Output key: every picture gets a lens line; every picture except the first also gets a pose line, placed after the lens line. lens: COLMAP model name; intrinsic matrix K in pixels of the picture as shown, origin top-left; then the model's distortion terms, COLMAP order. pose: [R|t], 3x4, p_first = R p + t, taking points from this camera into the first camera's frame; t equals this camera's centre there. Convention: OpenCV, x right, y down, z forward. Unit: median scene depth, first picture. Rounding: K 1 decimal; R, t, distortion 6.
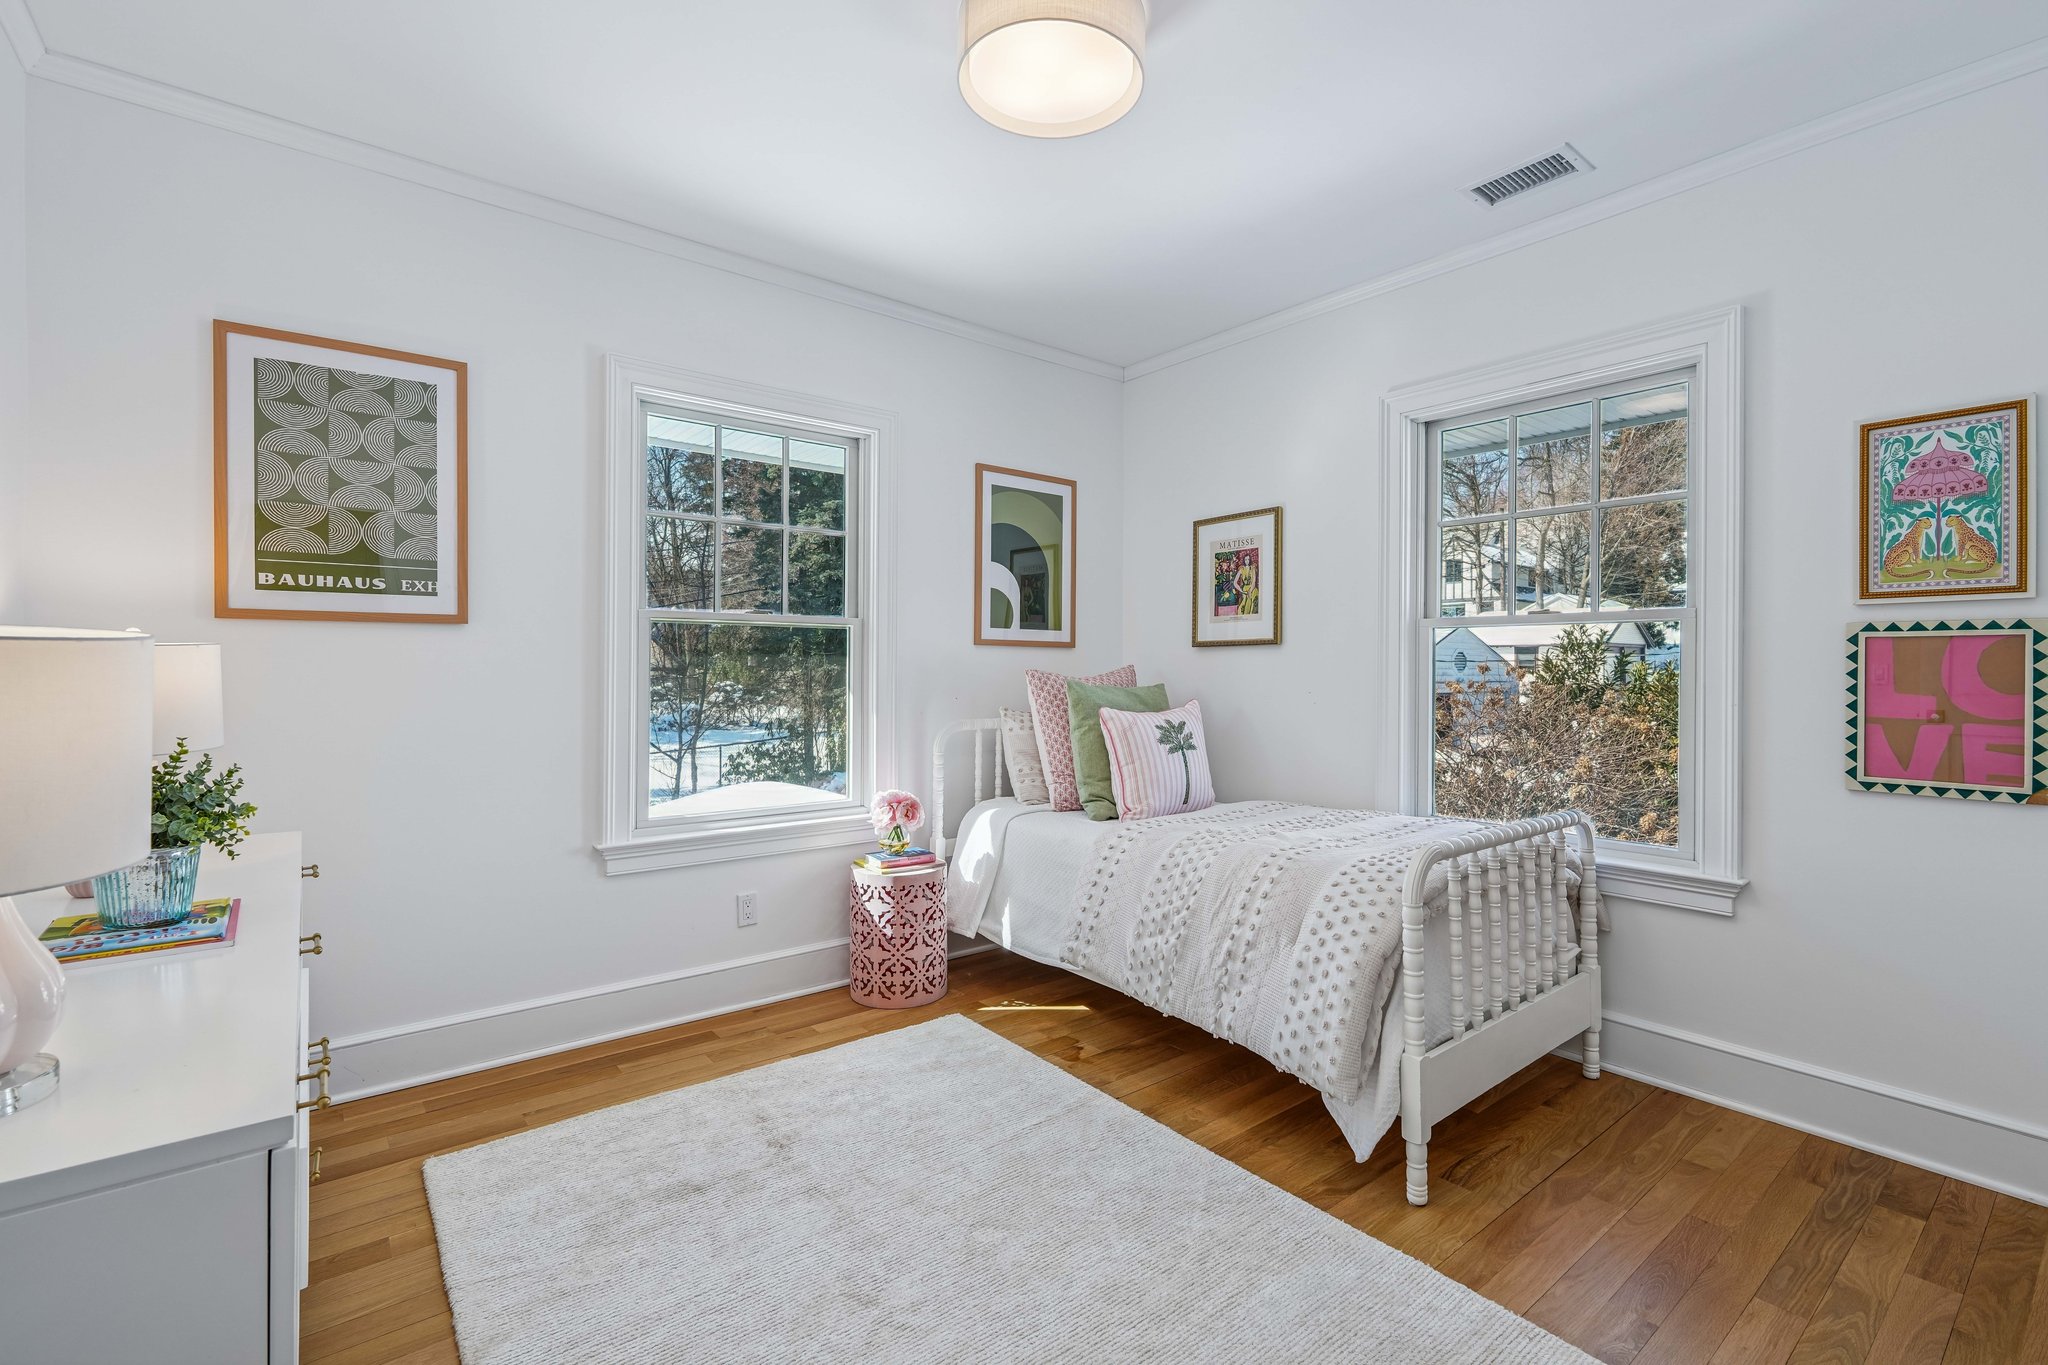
lens RADIAL K [[938.5, 0, 1023.6], [0, 938.5, 680.7], [0, 0, 1]] dist [-0.000600, 0.000707]
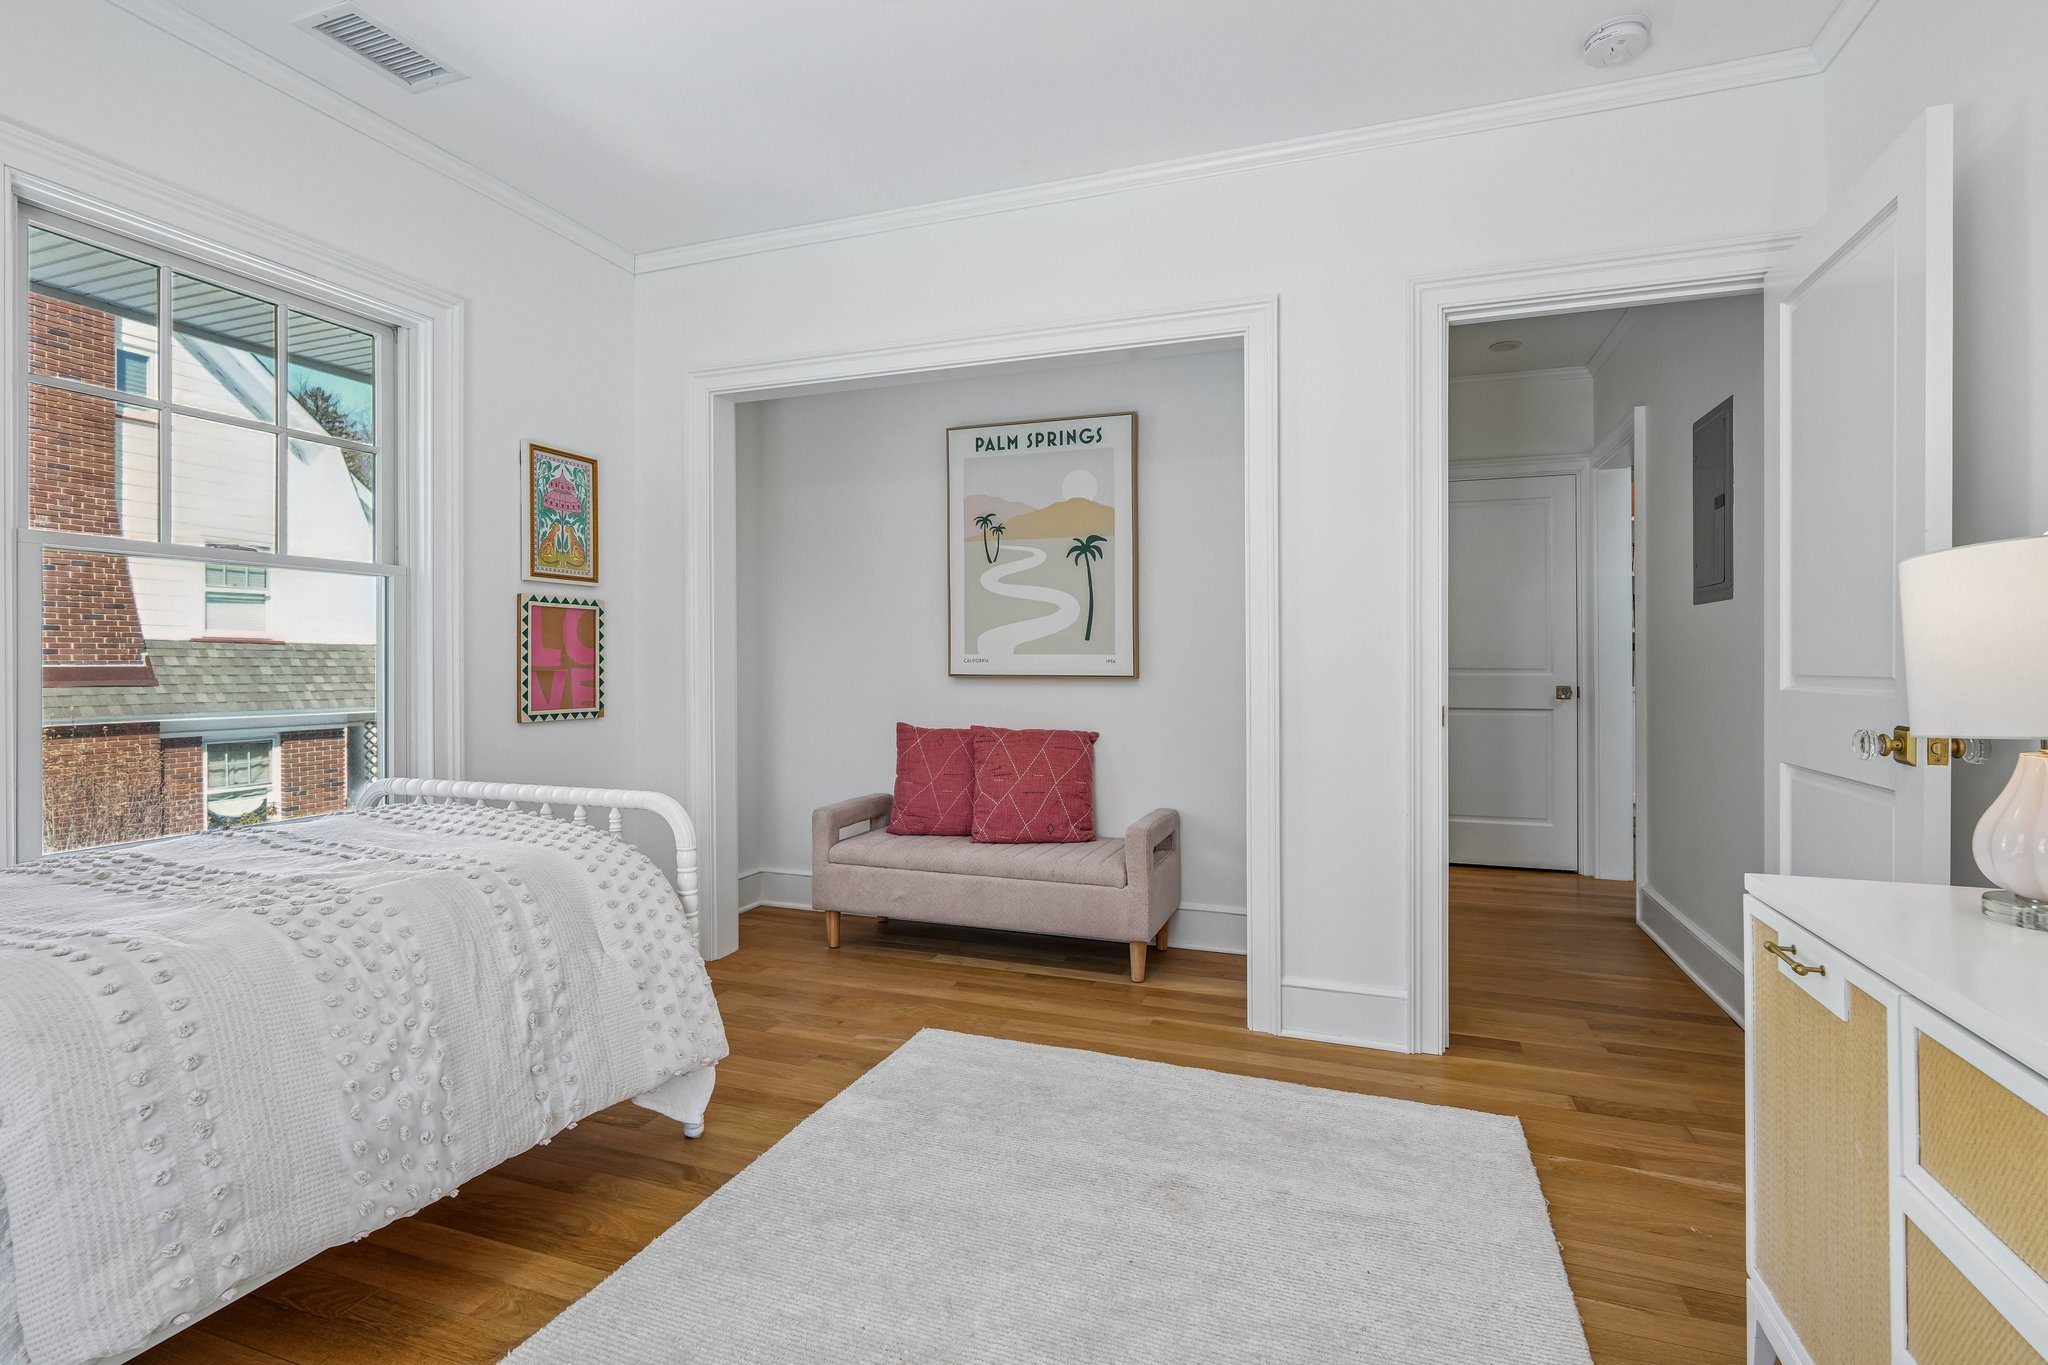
lens RADIAL K [[938.5, 0, 1031.1], [0, 938.5, 649.0], [0, 0, 1]] dist [-0.000600, 0.000707]
pose [[-0.526072, 0.007197, 0.850409, -0.596105], [0.008484, 0.999959, -0.003214, 0.025425], [-0.850397, 0.005524, -0.526112, 1.113870]]
